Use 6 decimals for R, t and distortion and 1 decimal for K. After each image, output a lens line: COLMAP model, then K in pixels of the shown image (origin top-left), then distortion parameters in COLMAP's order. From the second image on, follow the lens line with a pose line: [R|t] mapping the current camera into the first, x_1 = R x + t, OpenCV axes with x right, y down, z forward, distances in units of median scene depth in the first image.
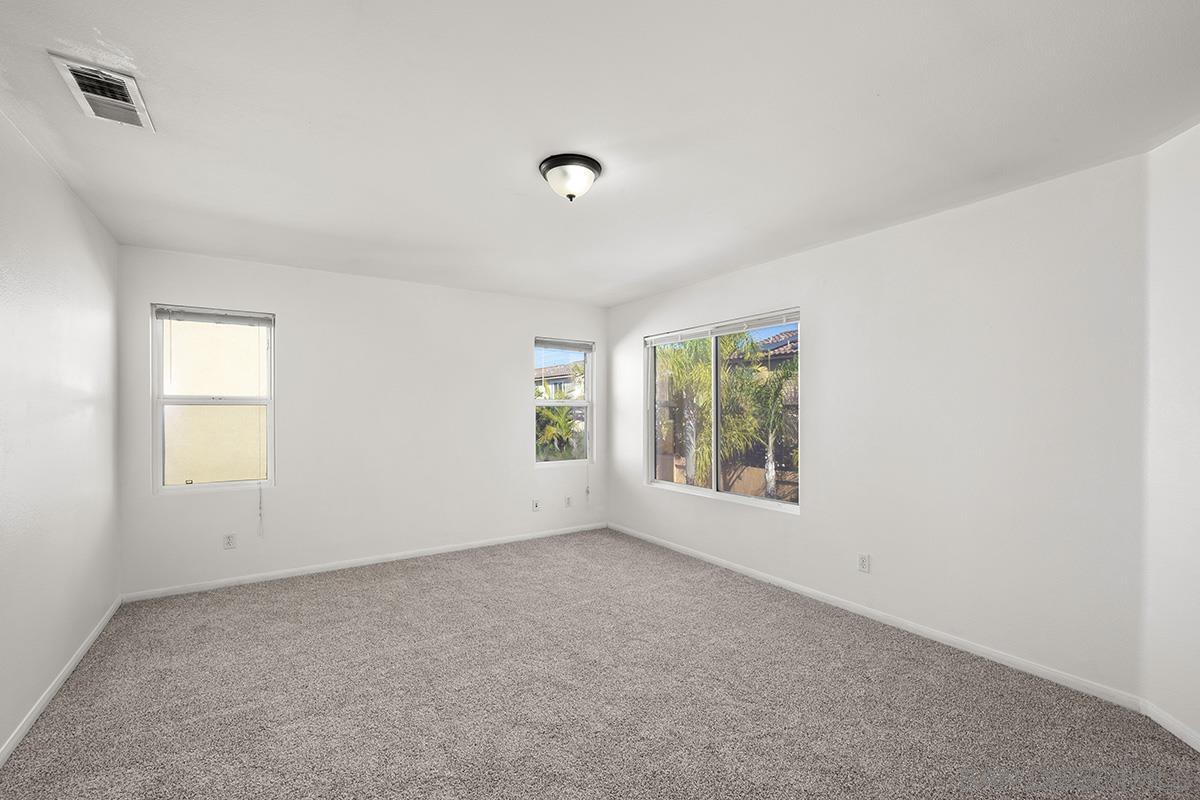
lens RADIAL K [[504.9, 0, 599.0], [0, 504.9, 407.3], [0, 0, 1]] dist [-0.000243, -0.000056]
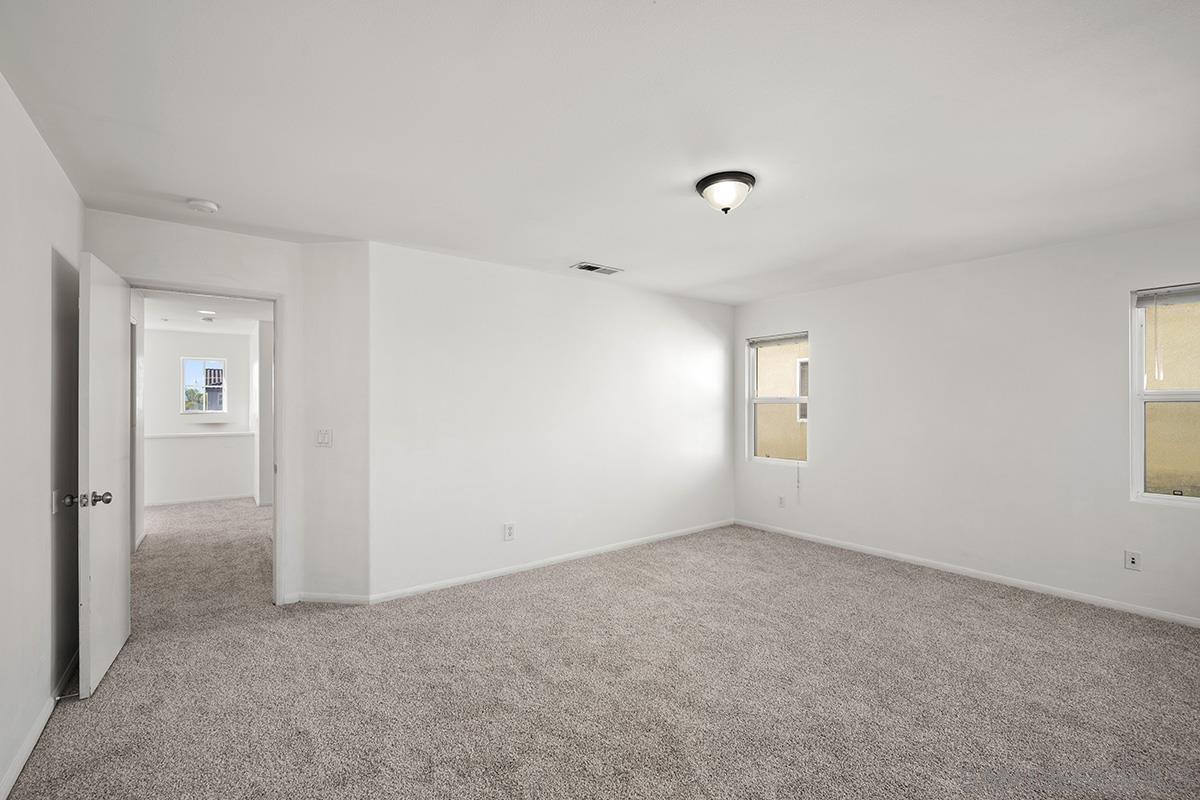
lens RADIAL K [[505.0, 0, 600.0], [0, 505.0, 400.0], [0, 0, 1]] dist [0.000516, 0.000039]
pose [[0.068722, -0.011543, -0.997569, 0.590111], [0.004046, 0.999928, -0.011292, 0.000513], [0.997628, -0.003260, 0.068764, 0.390776]]
